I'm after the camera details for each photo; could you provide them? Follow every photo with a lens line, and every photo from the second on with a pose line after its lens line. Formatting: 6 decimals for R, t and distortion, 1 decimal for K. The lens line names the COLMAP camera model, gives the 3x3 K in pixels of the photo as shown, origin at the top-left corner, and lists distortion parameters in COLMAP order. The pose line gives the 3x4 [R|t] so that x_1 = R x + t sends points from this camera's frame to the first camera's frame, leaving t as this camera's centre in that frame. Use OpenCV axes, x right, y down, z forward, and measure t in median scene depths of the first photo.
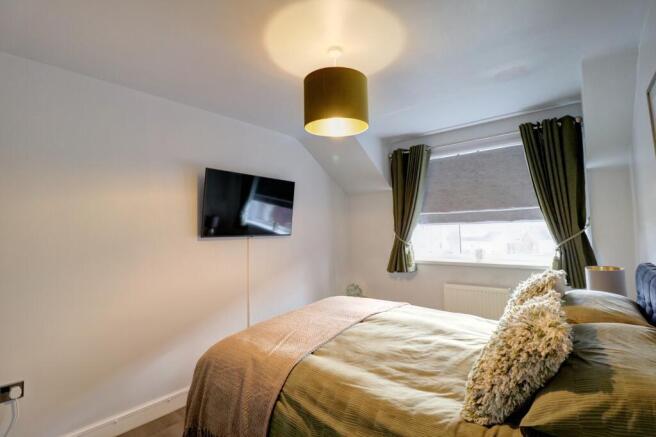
lens RADIAL K [[301.4, 0, 328.0], [0, 301.4, 218.5], [0, 0, 1]] dist [-0.001824, -0.000167]
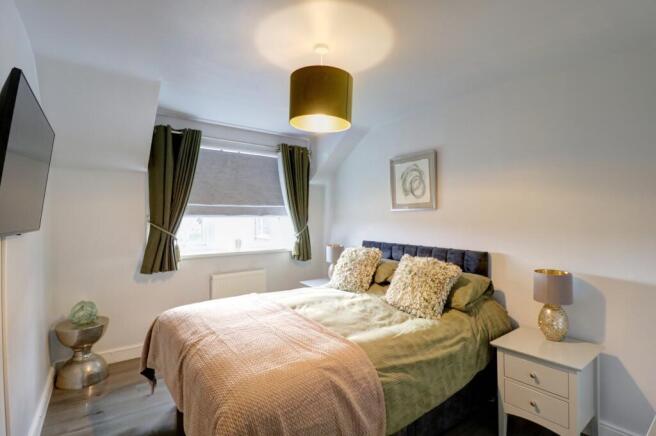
lens RADIAL K [[311.9, 0, 329.2], [0, 311.9, 221.4], [0, 0, 1]] dist [0.000552, 0.000168]
pose [[0.260409, 0.008125, 0.965464, -0.672548], [-0.045425, 0.998960, 0.003845, 0.017100], [-0.964429, -0.044857, 0.260507, 0.456933]]
